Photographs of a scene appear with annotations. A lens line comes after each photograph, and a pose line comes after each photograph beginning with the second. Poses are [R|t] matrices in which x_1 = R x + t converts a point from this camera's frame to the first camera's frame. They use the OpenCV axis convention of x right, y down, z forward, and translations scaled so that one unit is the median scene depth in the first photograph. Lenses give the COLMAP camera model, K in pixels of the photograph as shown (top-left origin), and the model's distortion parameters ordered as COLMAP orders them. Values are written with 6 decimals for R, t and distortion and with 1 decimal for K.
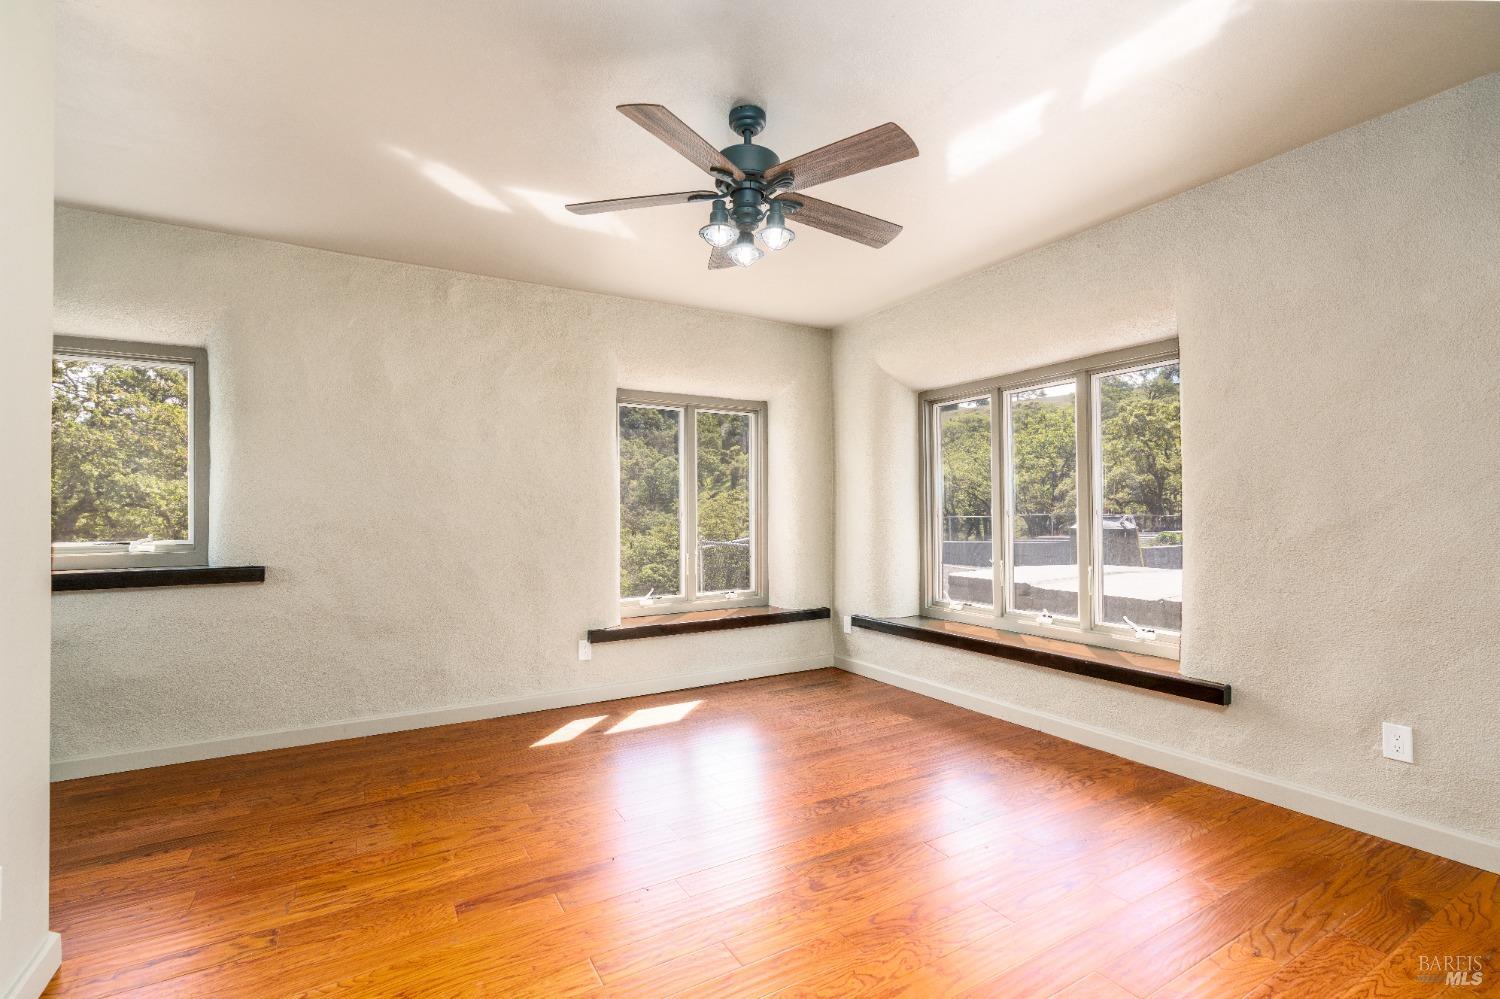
lens RADIAL K [[686.8, 0, 736.3], [0, 686.8, 507.5], [0, 0, 1]] dist [-0.011347, 0.005273]
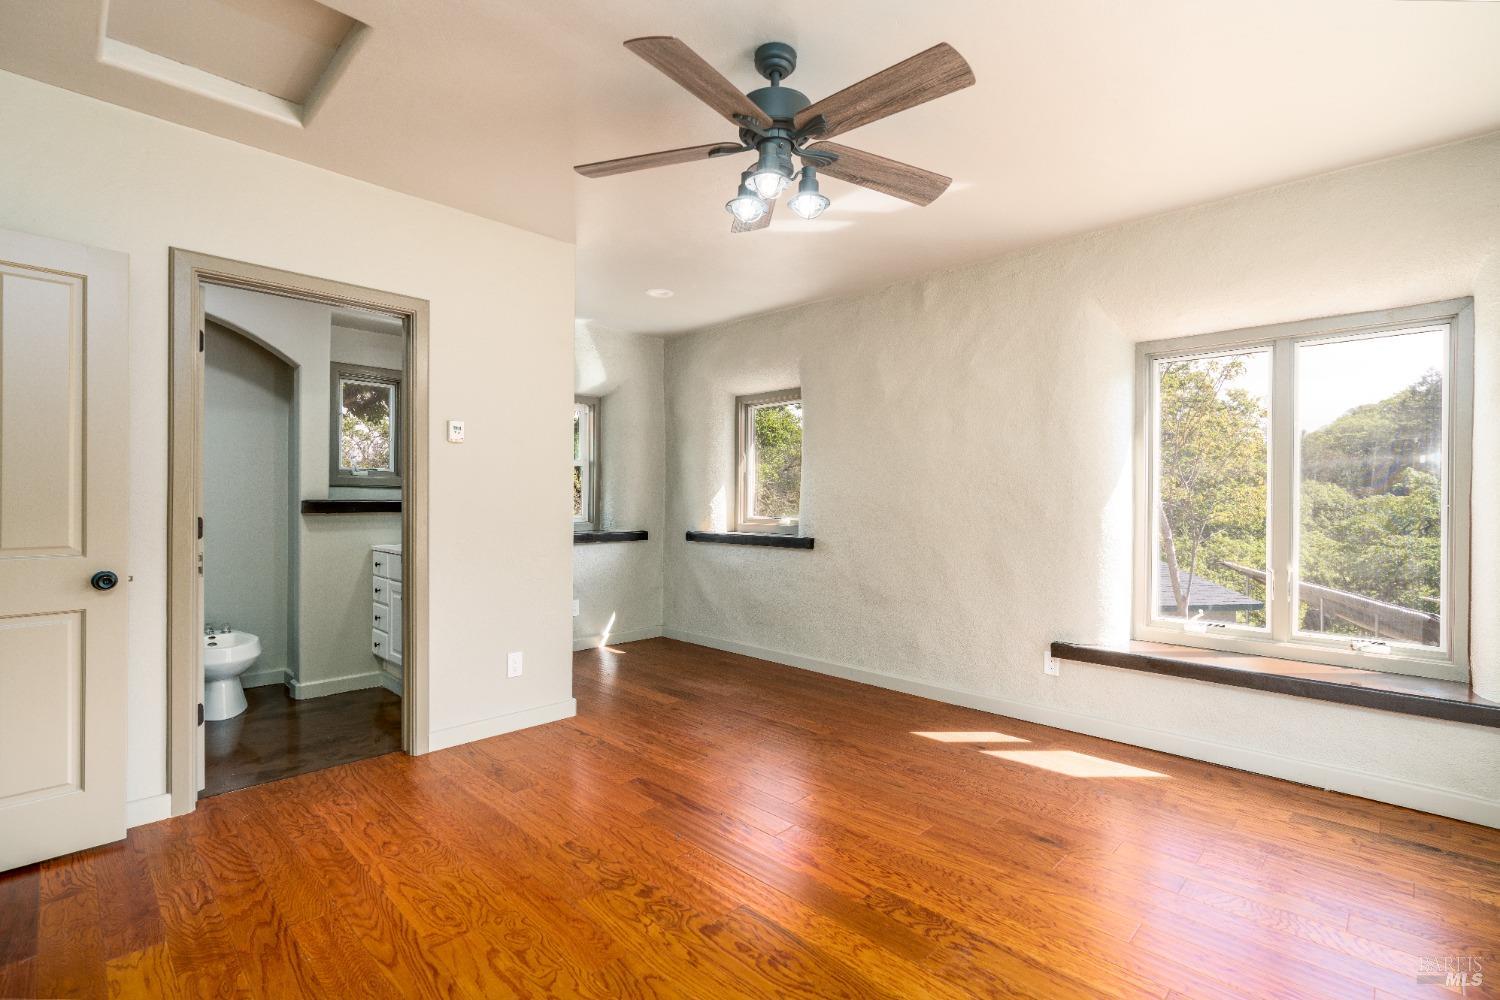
lens RADIAL K [[686.8, 0, 765.5], [0, 686.8, 503.8], [0, 0, 1]] dist [-0.011347, 0.005273]
pose [[0.269346, 0.012183, -0.962966, 0.608671], [-0.000161, 0.999921, 0.012605, -0.001096], [0.963043, -0.003240, 0.269326, 0.522275]]
